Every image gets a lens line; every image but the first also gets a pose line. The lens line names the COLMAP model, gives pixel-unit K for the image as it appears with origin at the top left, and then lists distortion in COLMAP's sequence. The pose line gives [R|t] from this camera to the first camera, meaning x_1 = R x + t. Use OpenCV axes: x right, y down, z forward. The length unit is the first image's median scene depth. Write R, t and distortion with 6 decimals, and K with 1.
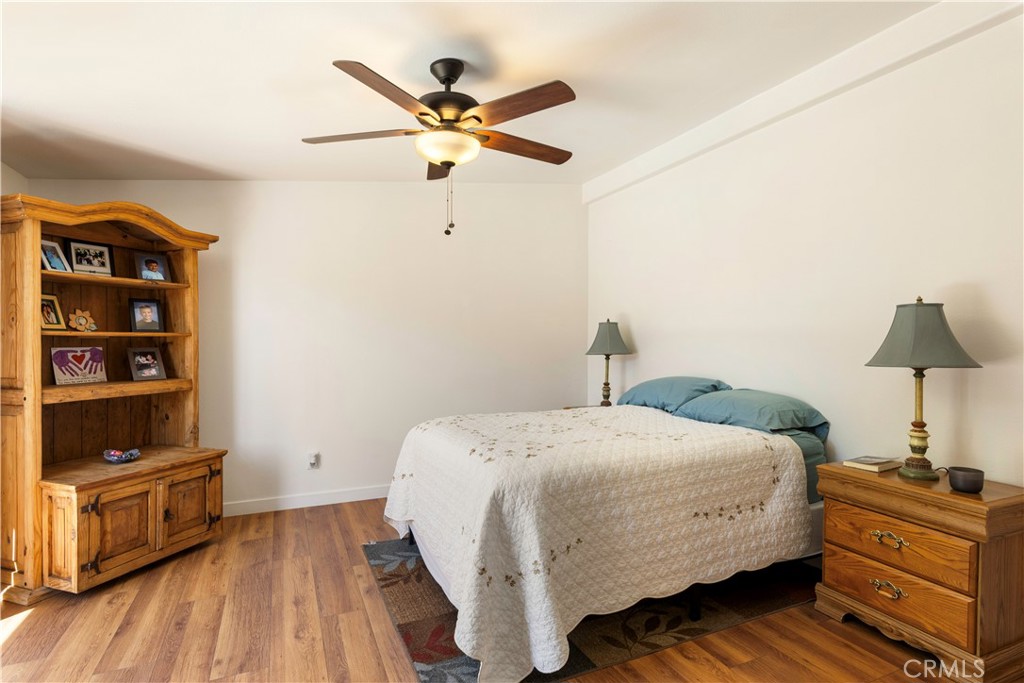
lens RADIAL K [[519.3, 0, 510.1], [0, 519.3, 341.4], [0, 0, 1]] dist [0.000634, 0.000103]
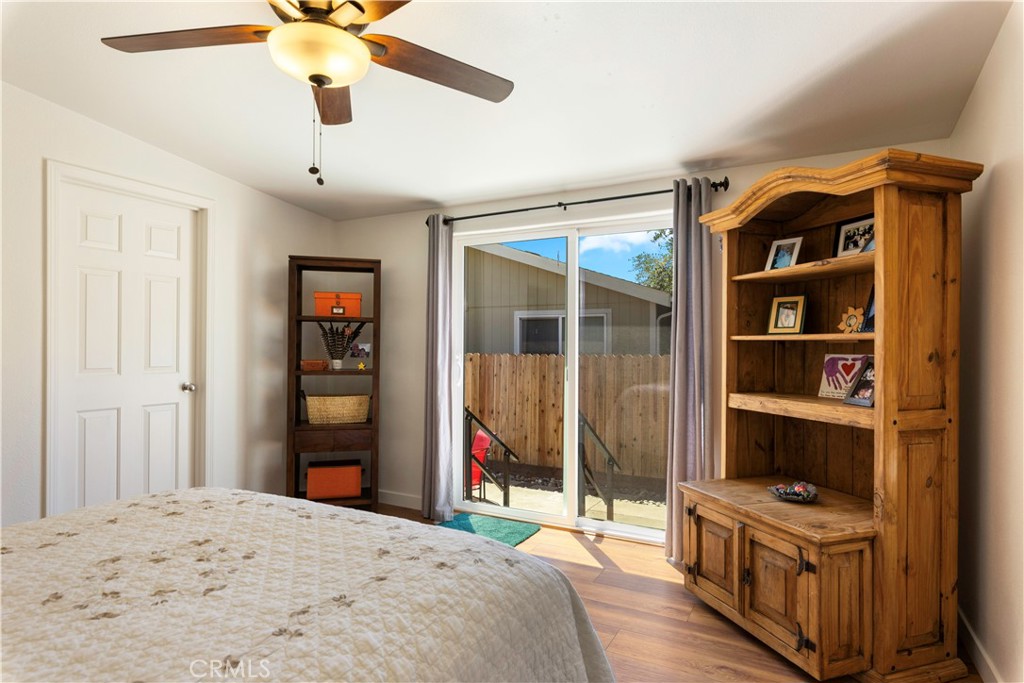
lens RADIAL K [[550.1, 0, 511.4], [0, 550.1, 342.6], [0, 0, 1]] dist [0.000248, -0.001741]
pose [[-0.786928, -0.005953, -0.617016, 0.099862], [-0.005665, 0.999981, -0.002423, -0.001523], [0.617019, 0.001588, -0.786947, 1.355786]]
